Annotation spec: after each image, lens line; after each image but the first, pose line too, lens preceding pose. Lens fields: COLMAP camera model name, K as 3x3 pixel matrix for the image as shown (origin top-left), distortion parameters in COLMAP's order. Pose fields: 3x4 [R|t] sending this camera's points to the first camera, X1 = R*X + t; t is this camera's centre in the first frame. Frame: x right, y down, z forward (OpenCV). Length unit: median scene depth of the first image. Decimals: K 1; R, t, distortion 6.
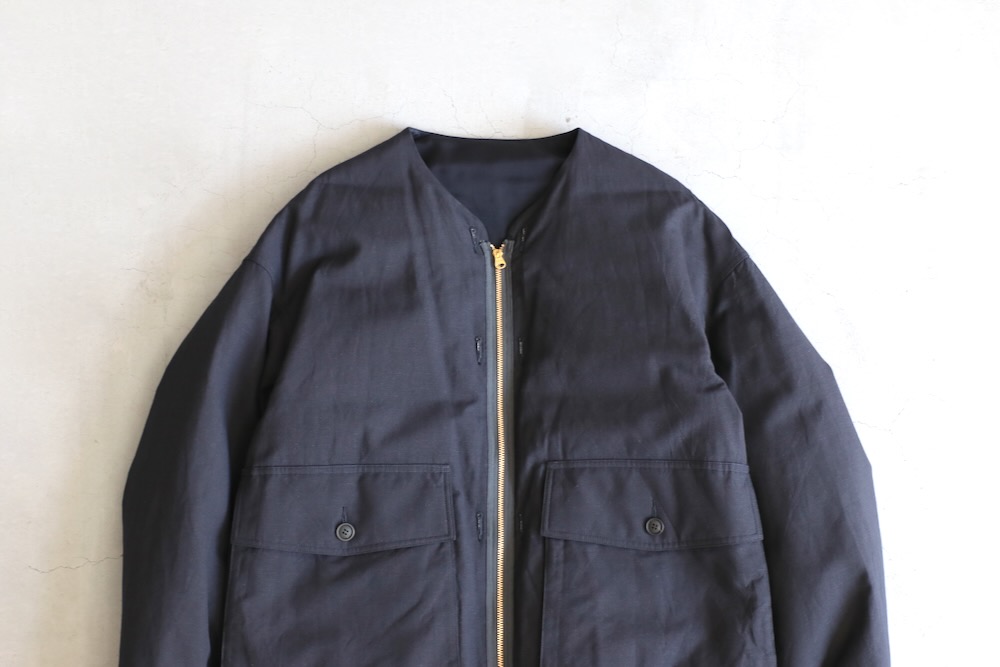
lens RADIAL K [[1650.2, 0, 500.0], [0, 1650.2, 333.5], [0, 0, 1]] dist [-0.053841, 0.003259]
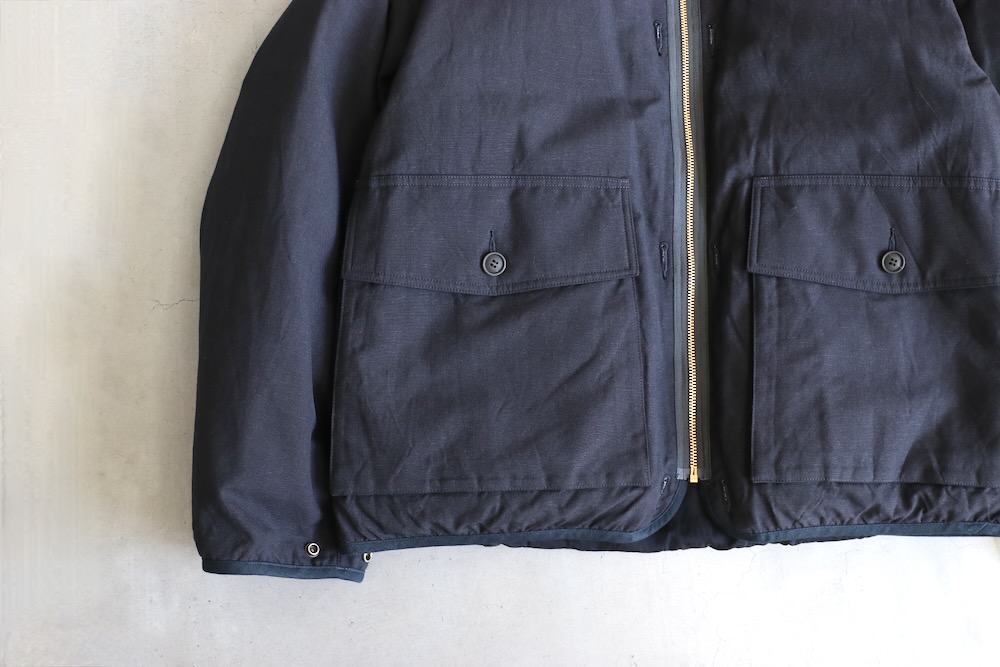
lens RADIAL K [[932.7, 0, 500.0], [0, 932.7, 333.5], [0, 0, 1]] dist [-0.058669, 0.002266]
pose [[0.999683, 0.007111, 0.024142, -0.100964], [-0.010033, 0.992340, 0.123126, 0.099280], [-0.023082, -0.123330, 0.992097, 0.571399]]
